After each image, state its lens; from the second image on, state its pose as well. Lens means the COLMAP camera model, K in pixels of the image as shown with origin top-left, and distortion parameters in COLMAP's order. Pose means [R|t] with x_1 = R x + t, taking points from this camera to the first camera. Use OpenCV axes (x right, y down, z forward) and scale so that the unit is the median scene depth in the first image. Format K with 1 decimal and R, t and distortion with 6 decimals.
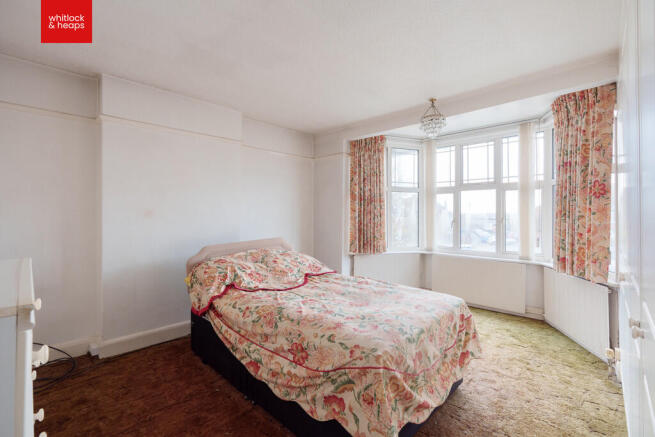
lens RADIAL K [[297.2, 0, 327.8], [0, 297.2, 209.4], [0, 0, 1]] dist [0.070143, 0.000182]
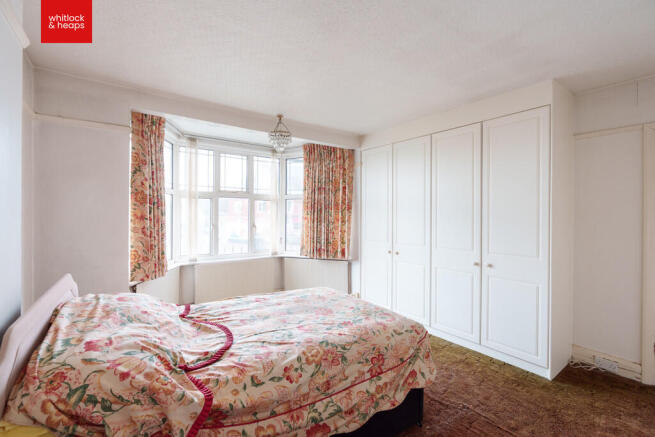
lens RADIAL K [[309.0, 0, 327.5], [0, 309.0, 218.5], [0, 0, 1]] dist [0.002183, 0.000368]
pose [[0.211182, -0.004832, 0.977435, -0.754454], [-0.021118, 0.999732, 0.009505, -0.010577], [-0.977219, -0.022649, 0.211024, 0.637895]]
